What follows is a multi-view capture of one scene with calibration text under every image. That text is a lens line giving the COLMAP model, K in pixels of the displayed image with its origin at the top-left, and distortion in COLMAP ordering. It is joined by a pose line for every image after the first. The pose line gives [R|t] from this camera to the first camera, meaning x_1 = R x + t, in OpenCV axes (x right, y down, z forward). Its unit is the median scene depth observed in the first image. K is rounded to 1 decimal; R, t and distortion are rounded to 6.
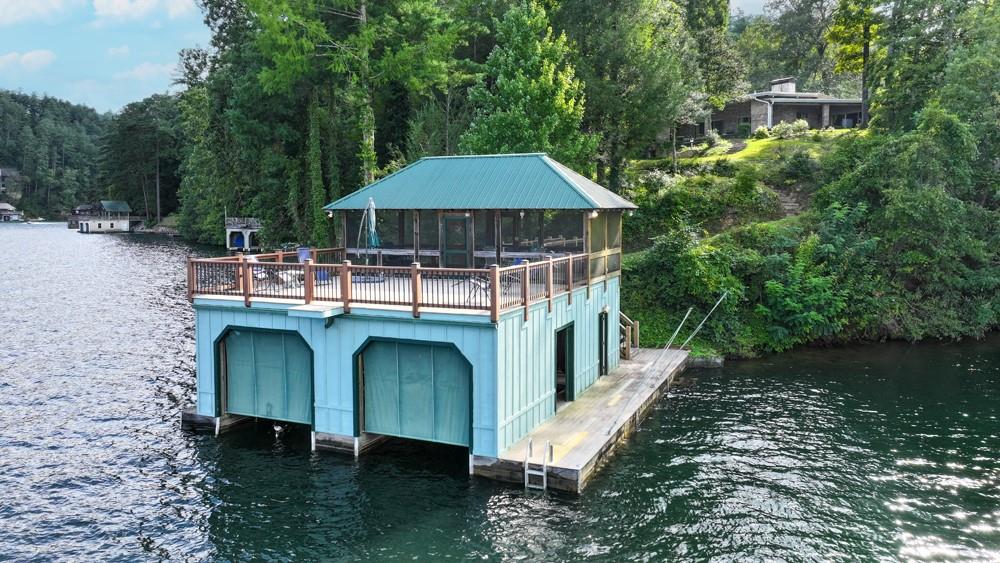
lens RADIAL K [[679.5, 0, 505.2], [0, 679.5, 271.2], [0, 0, 1]] dist [0.010891, 0.003268]
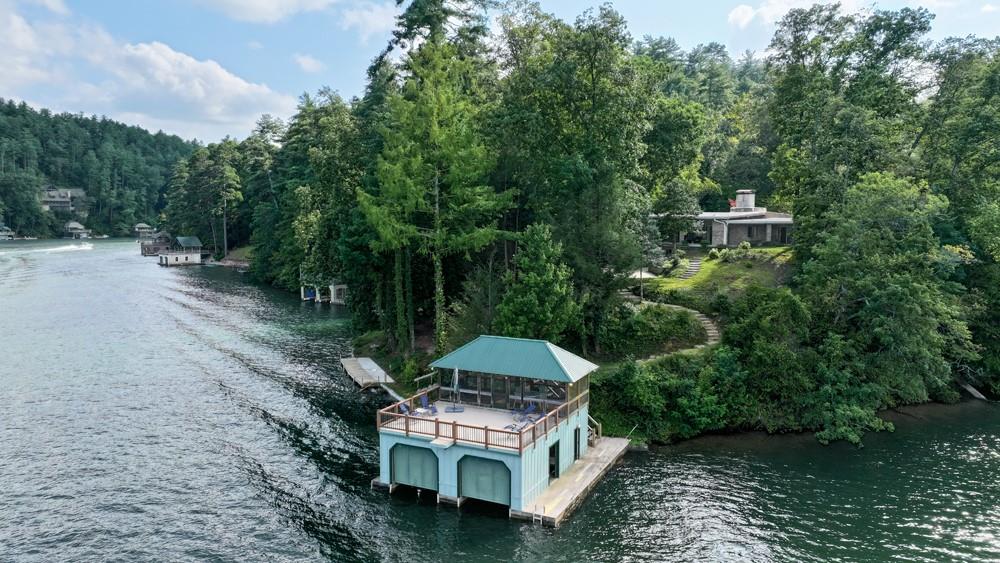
lens RADIAL K [[679.5, 0, 493.4], [0, 679.5, 290.4], [0, 0, 1]] dist [0.010891, 0.003268]
pose [[0.998751, 0.011472, -0.048632, -0.001396], [-0.009962, 0.999464, 0.031179, -0.316456], [0.048964, -0.030655, 0.998330, -0.749215]]
